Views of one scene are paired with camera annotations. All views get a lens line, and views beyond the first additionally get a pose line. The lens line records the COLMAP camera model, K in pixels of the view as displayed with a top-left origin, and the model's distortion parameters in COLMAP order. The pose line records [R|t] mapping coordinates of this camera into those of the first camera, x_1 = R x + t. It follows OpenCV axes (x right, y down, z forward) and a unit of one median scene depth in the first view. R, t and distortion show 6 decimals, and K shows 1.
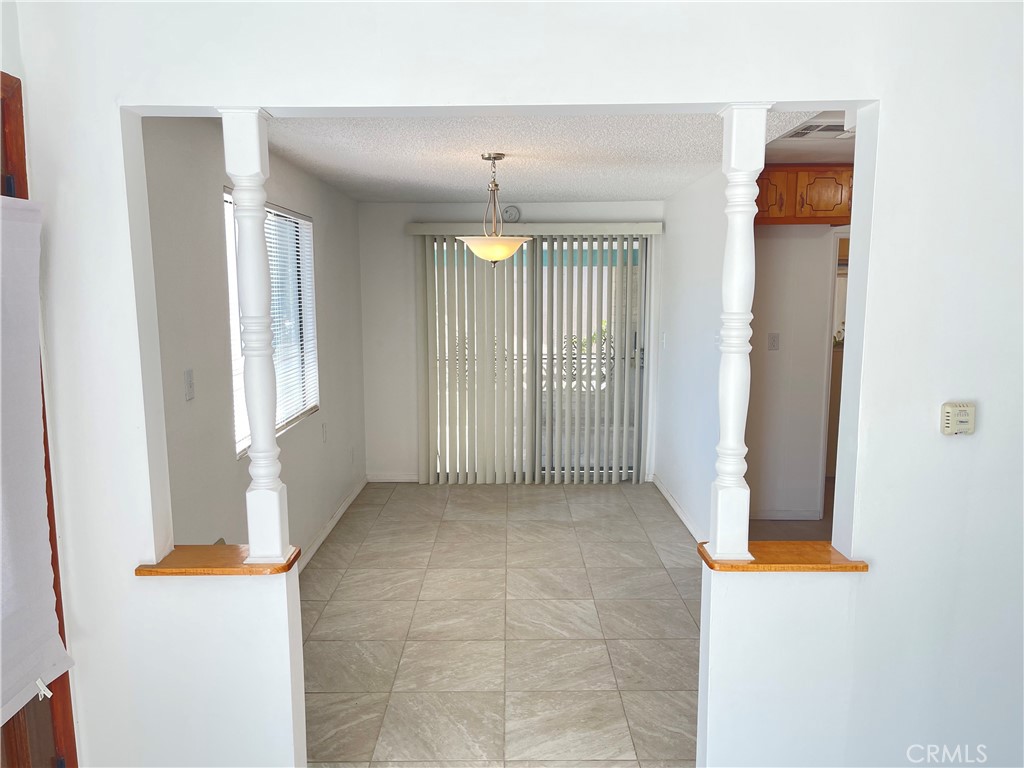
lens RADIAL K [[775.8, 0, 512.1], [0, 775.8, 392.7], [0, 0, 1]] dist [0.065931, -0.083804]
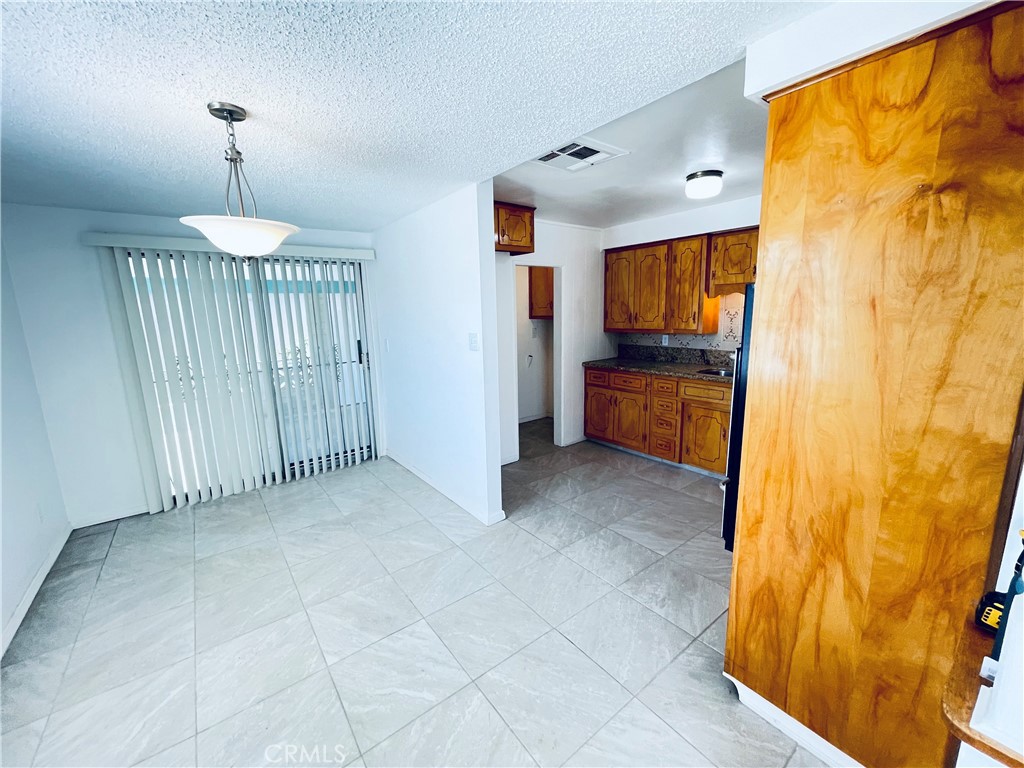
lens RADIAL K [[413.5, 0, 509.2], [0, 413.5, 385.8], [0, 0, 1]] dist [0.000393, 0.001068]
pose [[0.797564, -0.129523, 0.589165, -0.057419], [0.105189, 0.991575, 0.075594, -0.036436], [-0.593992, 0.001683, 0.804469, 0.400215]]
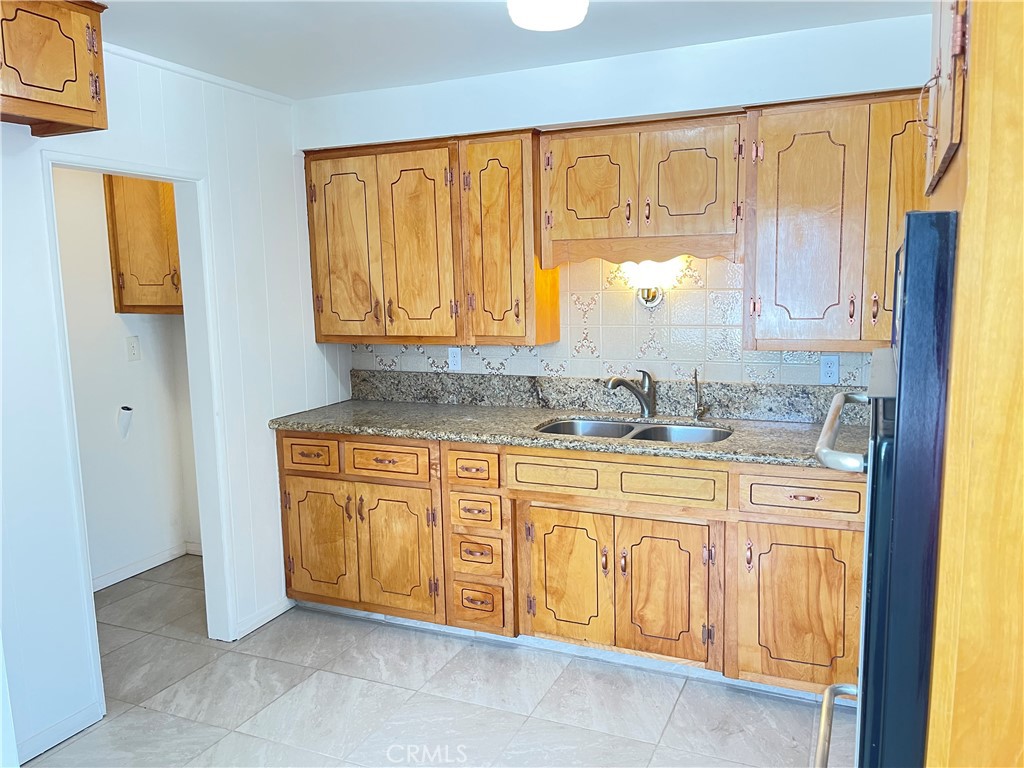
lens RADIAL K [[775.8, 0, 522.9], [0, 775.8, 393.5], [0, 0, 1]] dist [0.065931, -0.083804]
pose [[0.404231, -0.139536, 0.903951, 0.071138], [0.139883, 0.986100, 0.089663, -0.055569], [-0.903897, 0.090203, 0.418131, 0.531329]]
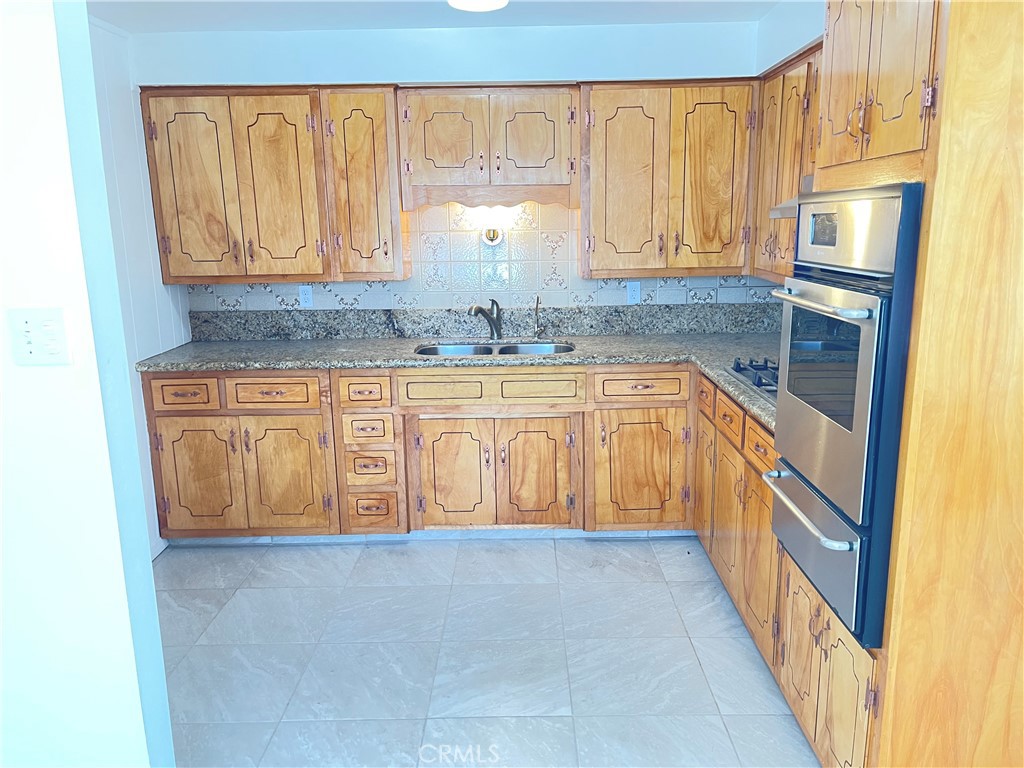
lens RADIAL K [[775.8, 0, 515.7], [0, 775.8, 393.8], [0, 0, 1]] dist [0.065931, -0.083804]
pose [[0.008882, -0.218839, 0.975720, -0.067829], [0.148025, 0.965296, 0.215154, -0.073827], [-0.988944, 0.142520, 0.040967, 0.665453]]
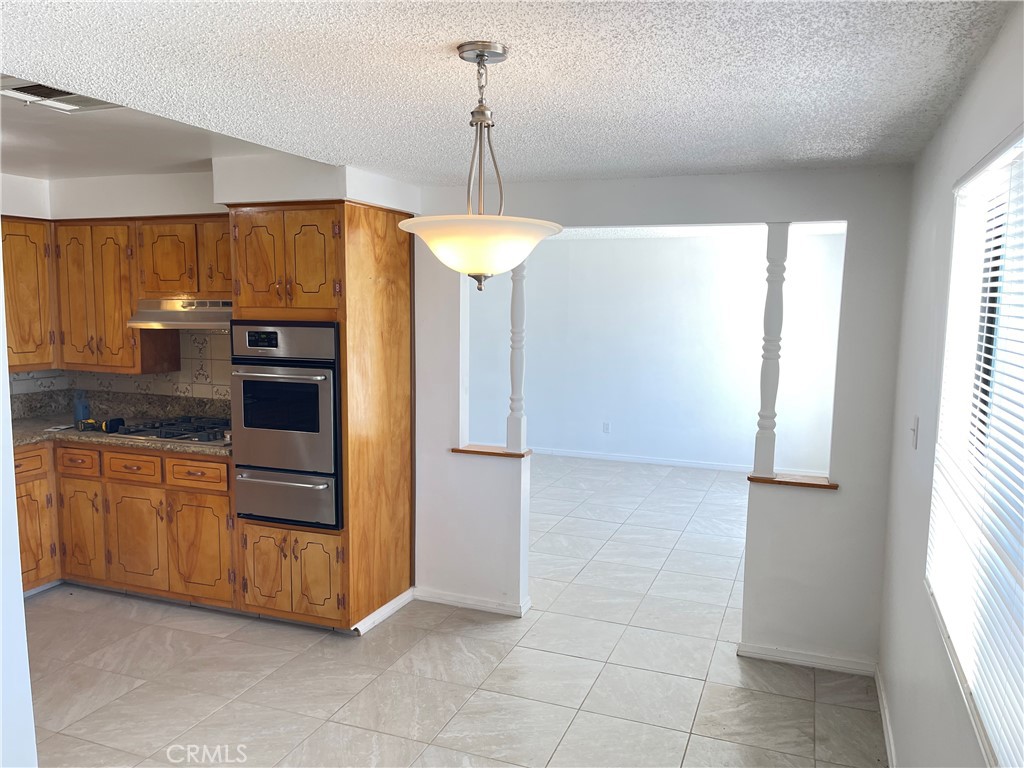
lens RADIAL K [[775.8, 0, 522.3], [0, 775.8, 397.9], [0, 0, 1]] dist [0.065931, -0.083804]
pose [[-0.935286, -0.053901, 0.349764, -0.165565], [0.035928, 0.968765, 0.245364, -0.162903], [-0.352064, 0.242052, -0.904136, 1.102820]]
